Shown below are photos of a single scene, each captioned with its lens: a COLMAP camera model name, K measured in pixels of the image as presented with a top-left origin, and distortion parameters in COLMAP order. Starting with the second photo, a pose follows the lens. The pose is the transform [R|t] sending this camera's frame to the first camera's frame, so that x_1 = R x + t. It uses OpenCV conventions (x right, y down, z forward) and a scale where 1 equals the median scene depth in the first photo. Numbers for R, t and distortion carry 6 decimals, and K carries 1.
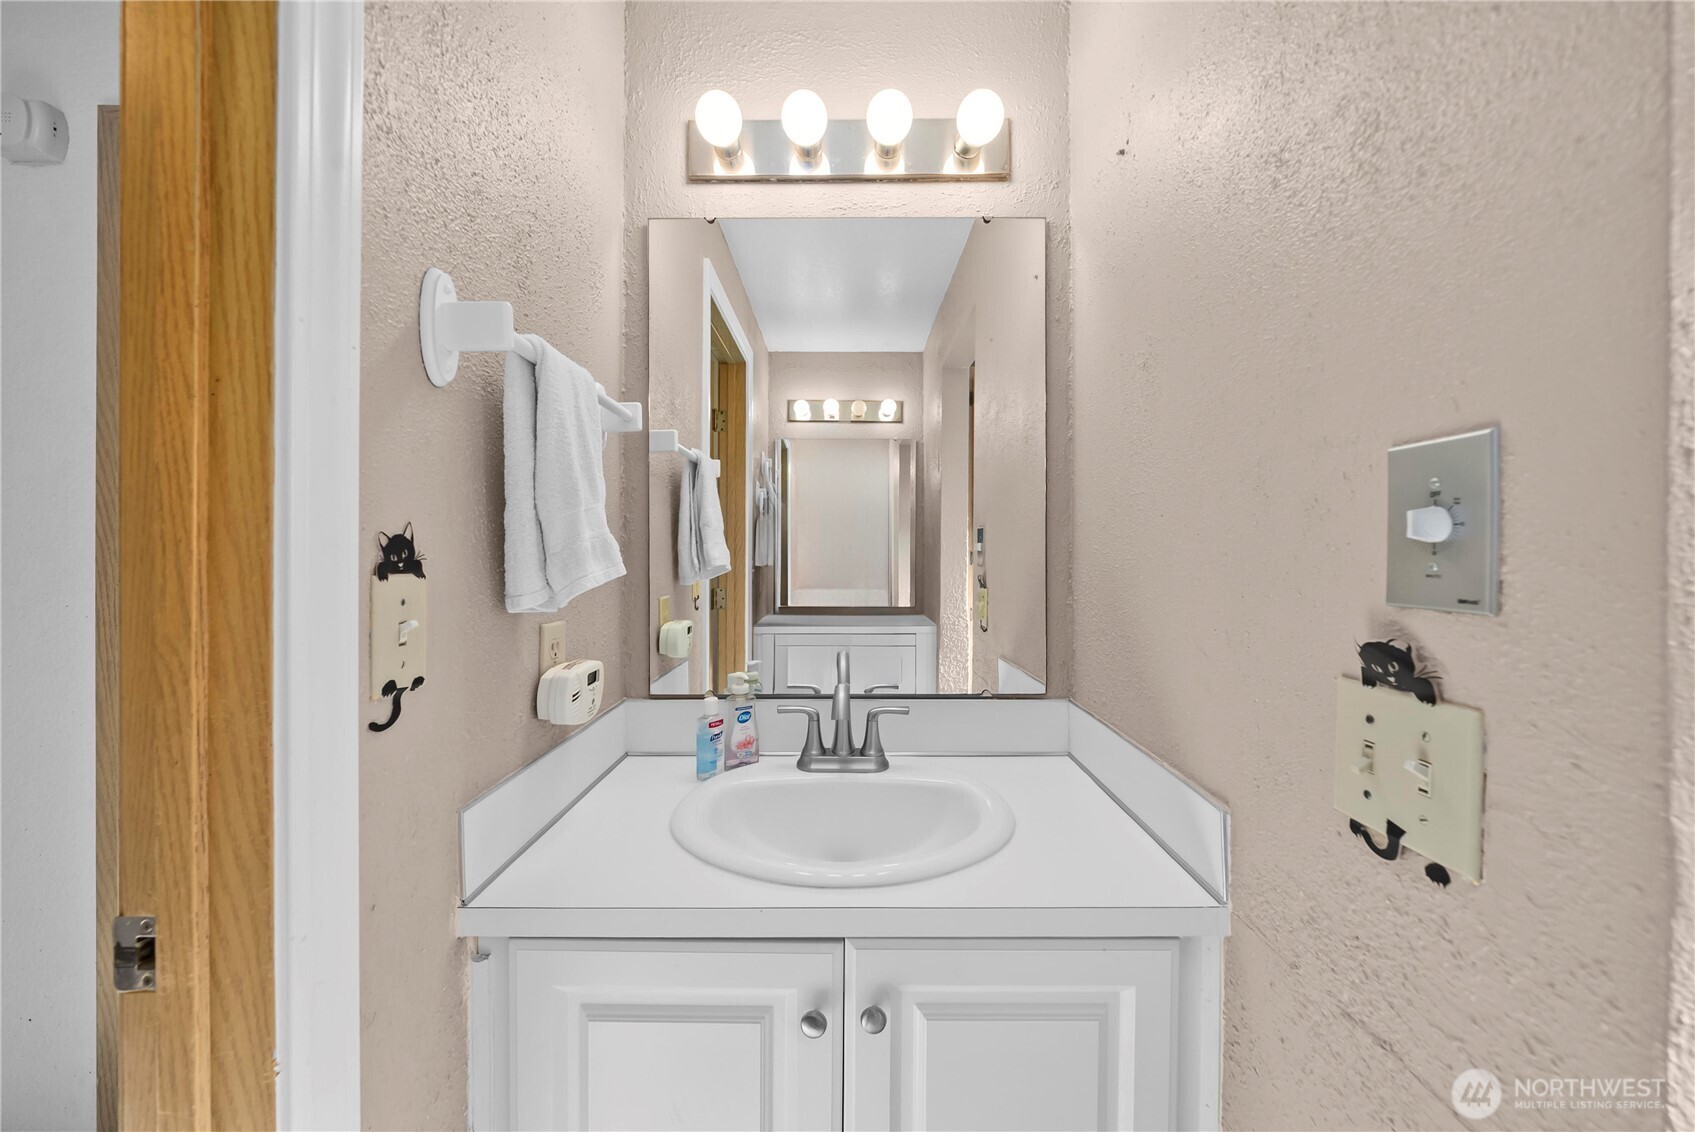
lens RADIAL K [[599.0, 0, 843.4], [0, 599.0, 556.7], [0, 0, 1]] dist [-0.006822, -0.000242]
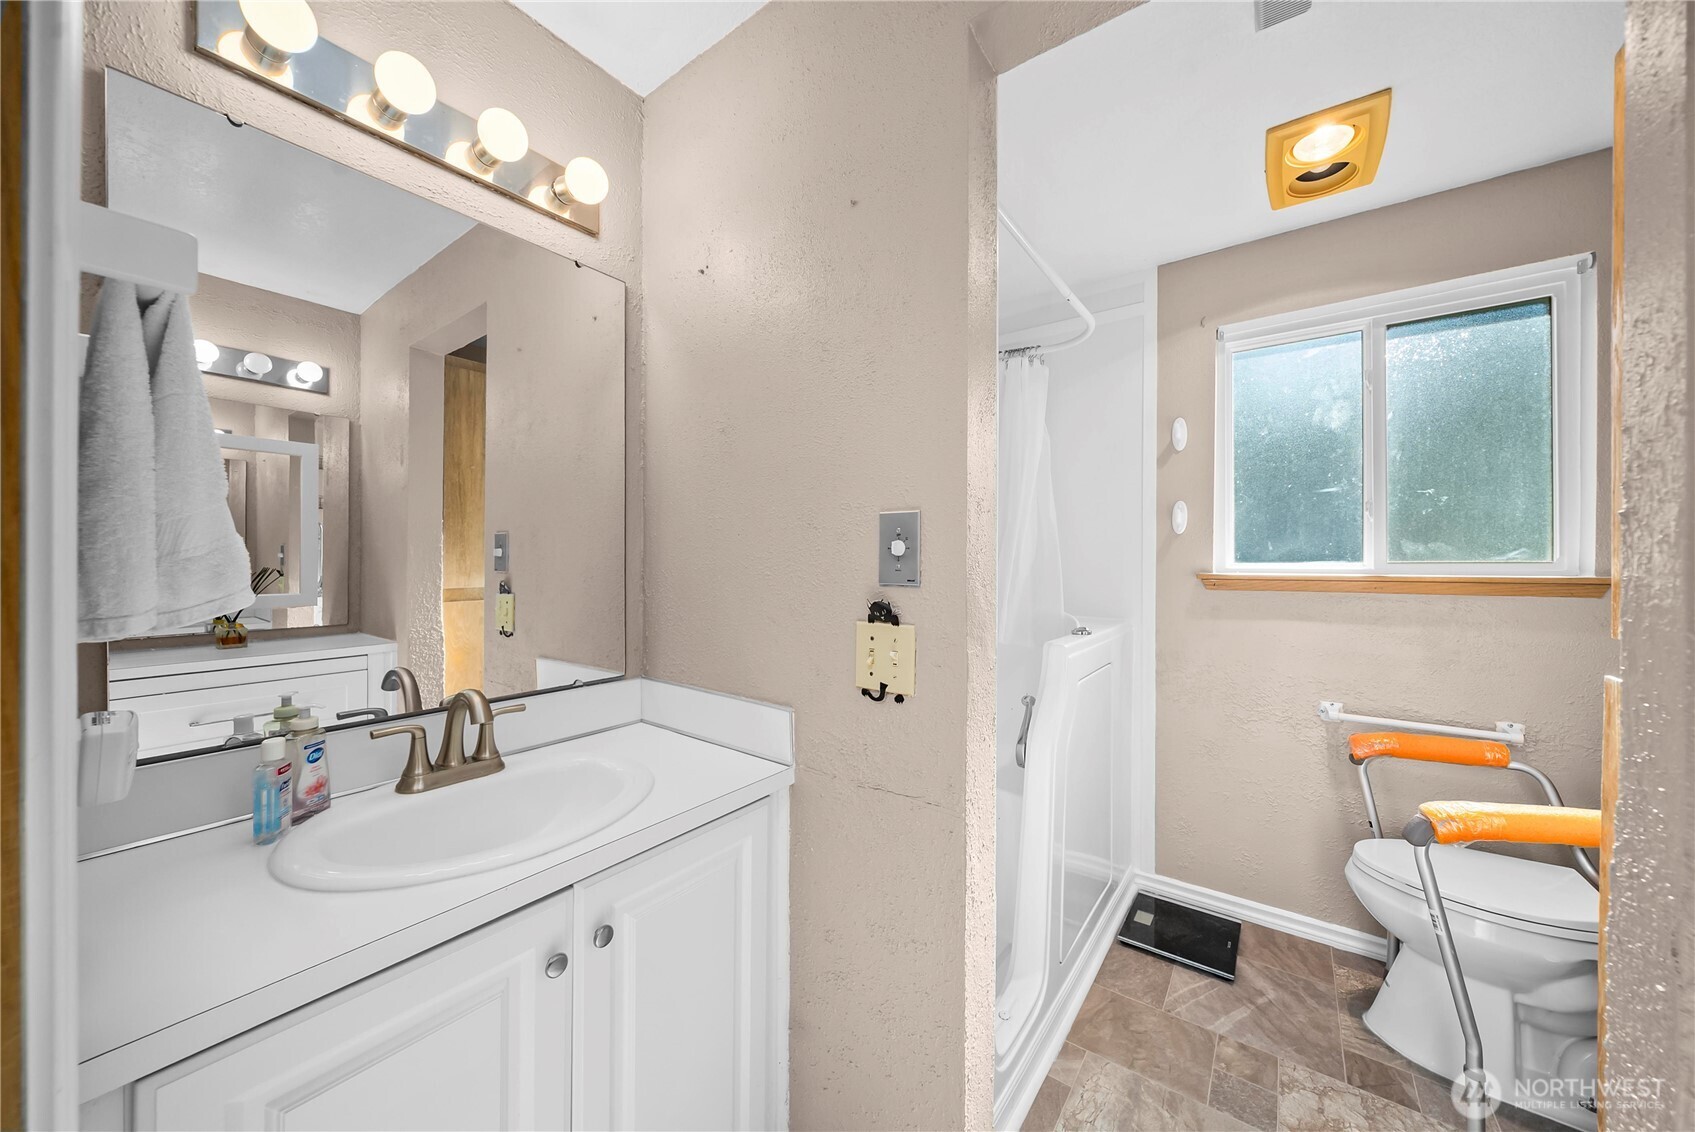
lens RADIAL K [[599.0, 0, 847.4], [0, 599.0, 563.9], [0, 0, 1]] dist [-0.006822, -0.000242]
pose [[0.590784, -0.003220, 0.806823, -0.405219], [0.001189, 0.999994, 0.003121, 0.000332], [-0.806829, -0.000884, 0.590785, -0.087166]]
